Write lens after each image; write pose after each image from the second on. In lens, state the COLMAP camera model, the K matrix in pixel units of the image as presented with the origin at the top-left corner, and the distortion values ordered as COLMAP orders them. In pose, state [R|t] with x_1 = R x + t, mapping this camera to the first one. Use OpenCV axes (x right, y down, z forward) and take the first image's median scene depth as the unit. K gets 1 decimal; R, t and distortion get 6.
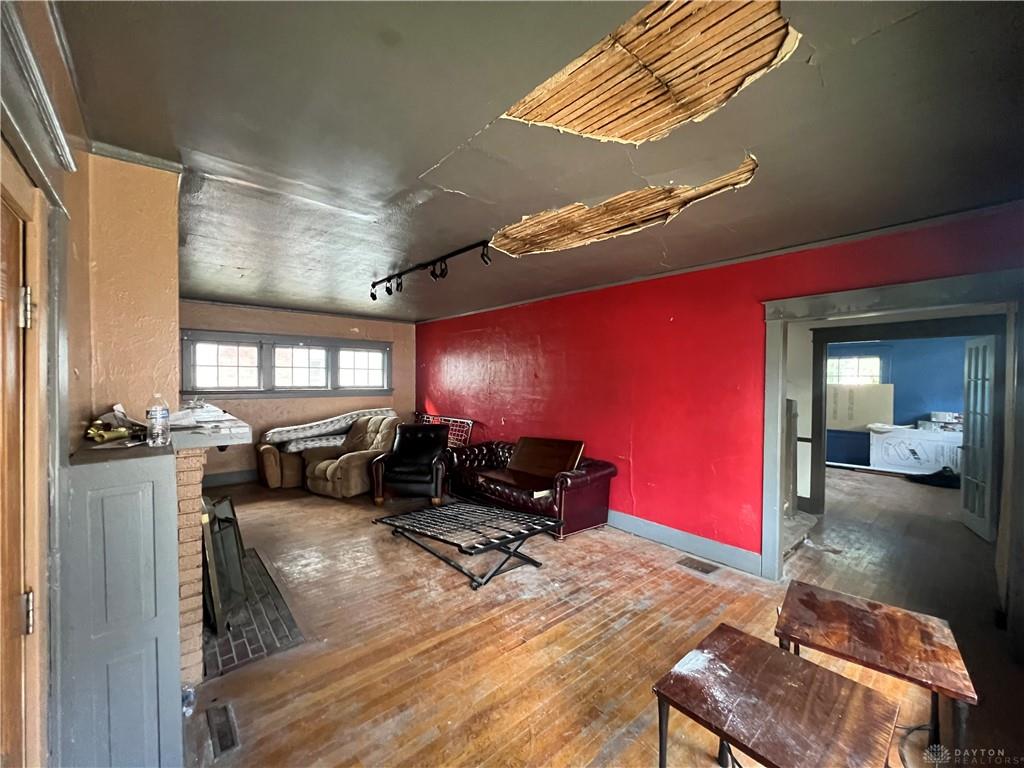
lens RADIAL K [[411.5, 0, 513.5], [0, 411.5, 384.1], [0, 0, 1]] dist [-0.001479, -0.000158]
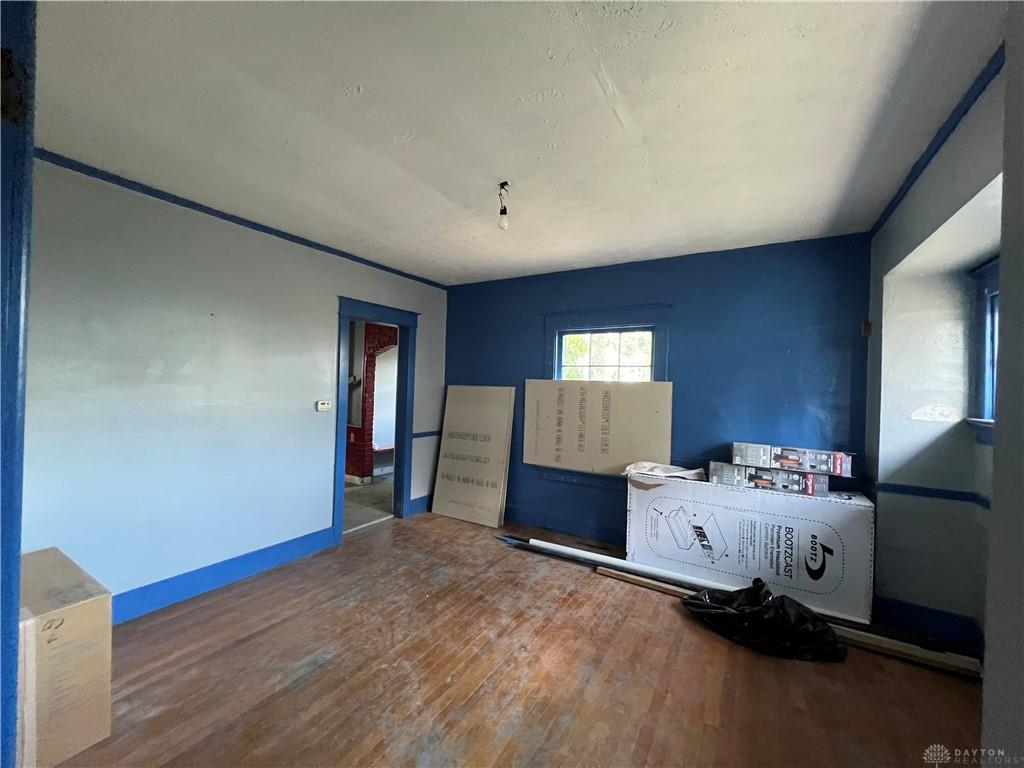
lens RADIAL K [[409.3, 0, 511.4], [0, 409.3, 383.1], [0, 0, 1]] dist [0.000001, 0.000010]
pose [[0.953758, 0.015618, 0.300169, 0.633746], [-0.013919, 0.999873, -0.007799, 0.007847], [-0.300252, 0.003261, 0.953854, 0.629034]]
